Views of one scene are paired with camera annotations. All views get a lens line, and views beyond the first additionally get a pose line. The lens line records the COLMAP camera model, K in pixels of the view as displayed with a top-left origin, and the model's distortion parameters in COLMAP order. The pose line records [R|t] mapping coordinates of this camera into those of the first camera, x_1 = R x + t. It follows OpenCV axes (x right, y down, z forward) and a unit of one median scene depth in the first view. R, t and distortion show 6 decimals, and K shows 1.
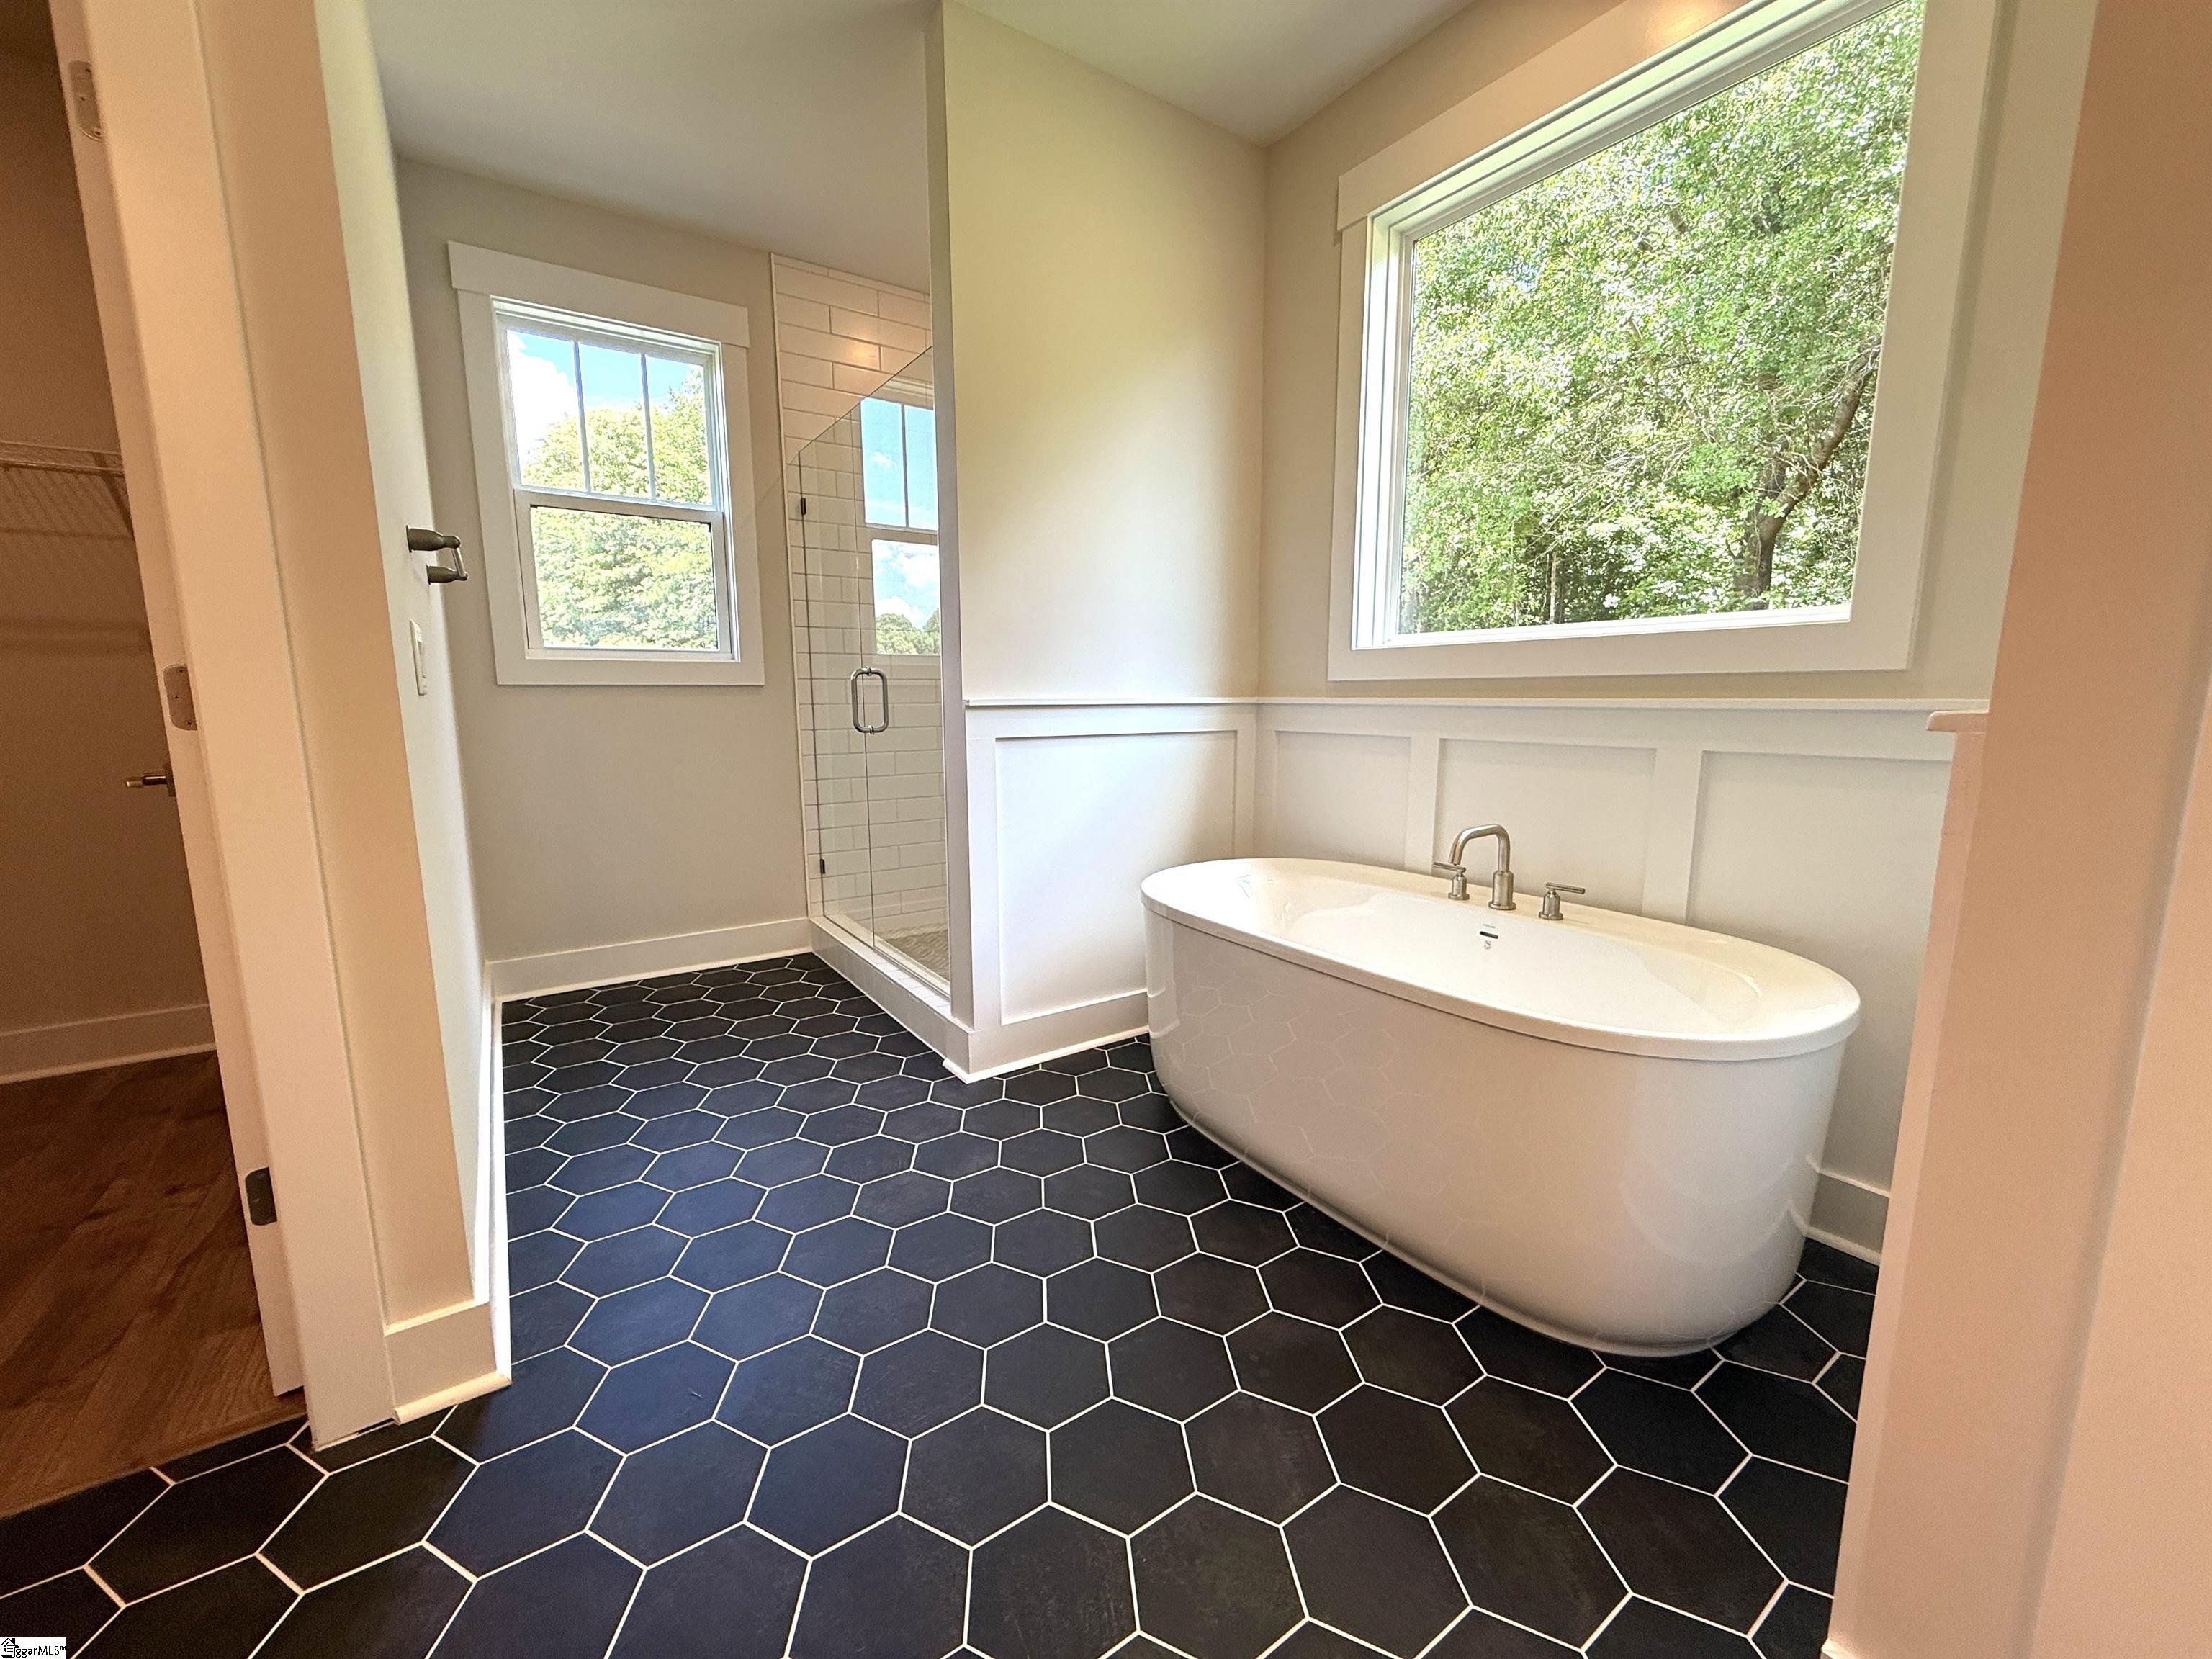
lens RADIAL K [[886.0, 0, 1097.5], [0, 886.0, 830.3], [0, 0, 1]] dist [-0.004228, -0.000526]
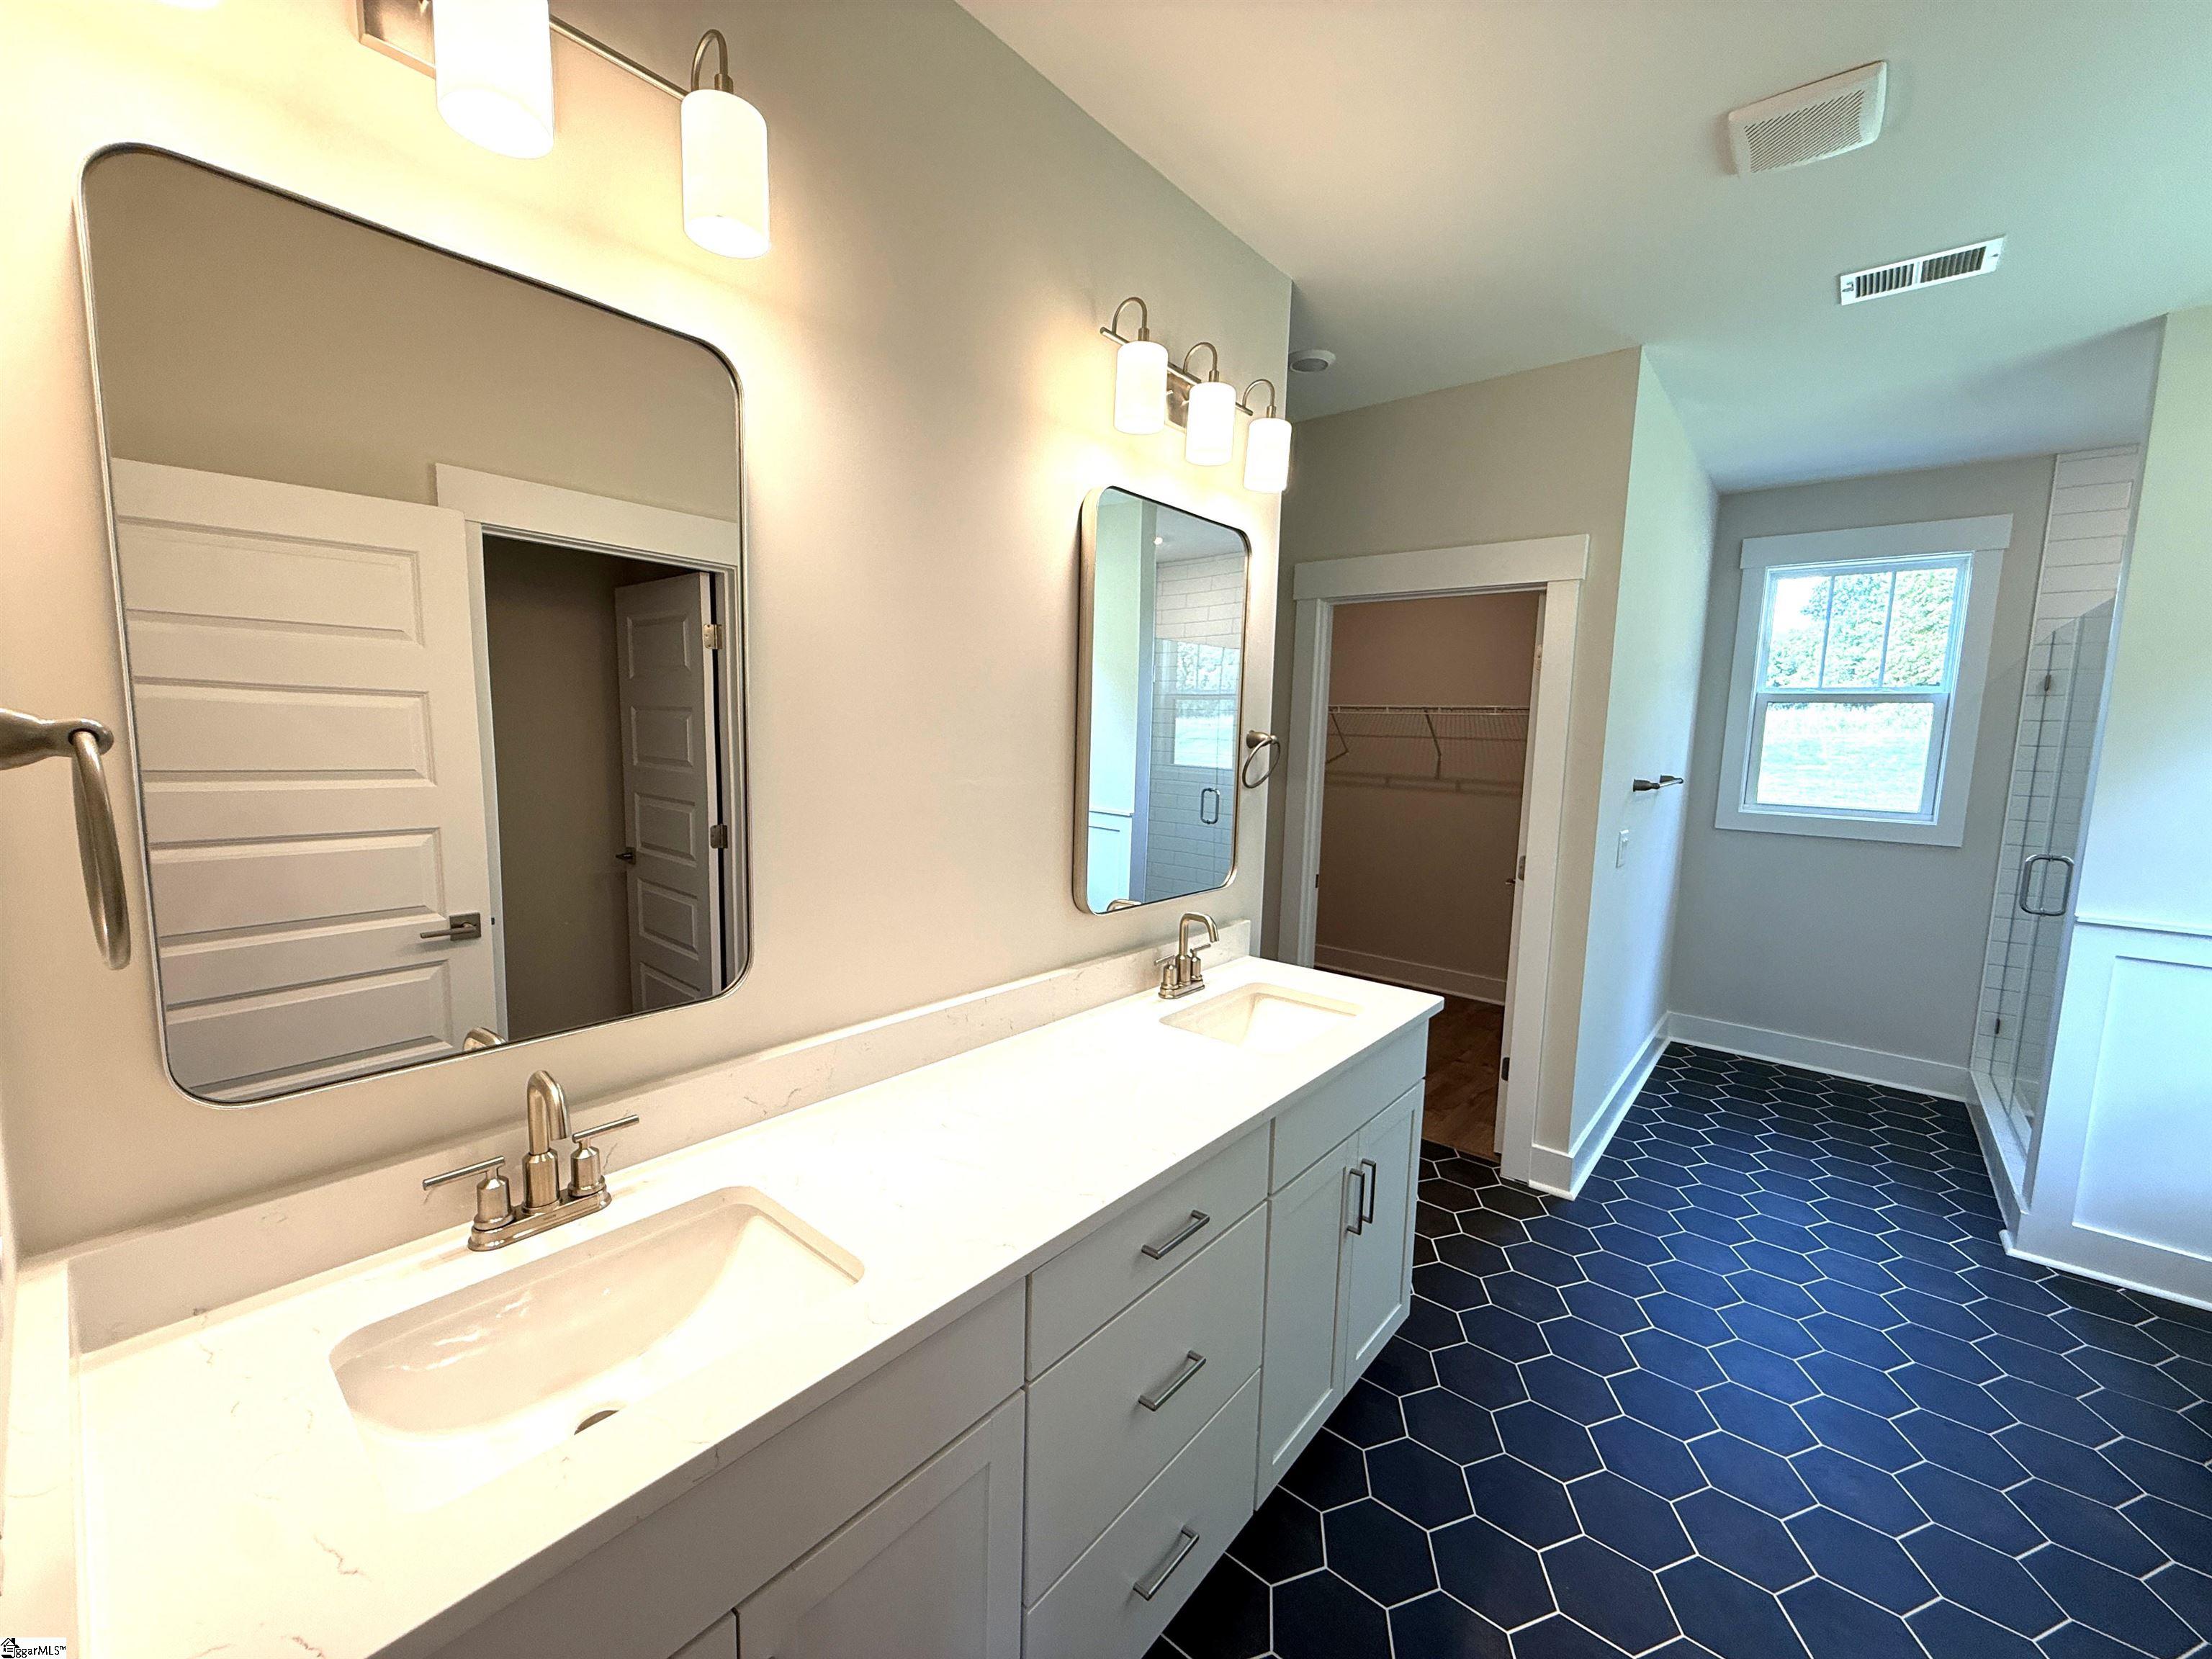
lens RADIAL K [[886.0, 0, 1096.9], [0, 886.0, 830.1], [0, 0, 1]] dist [-0.004228, -0.000526]
pose [[0.267181, 0.121328, -0.955978, 0.476063], [-0.170435, 0.982353, 0.077041, -0.109857], [0.948455, 0.142348, 0.283144, -0.408172]]
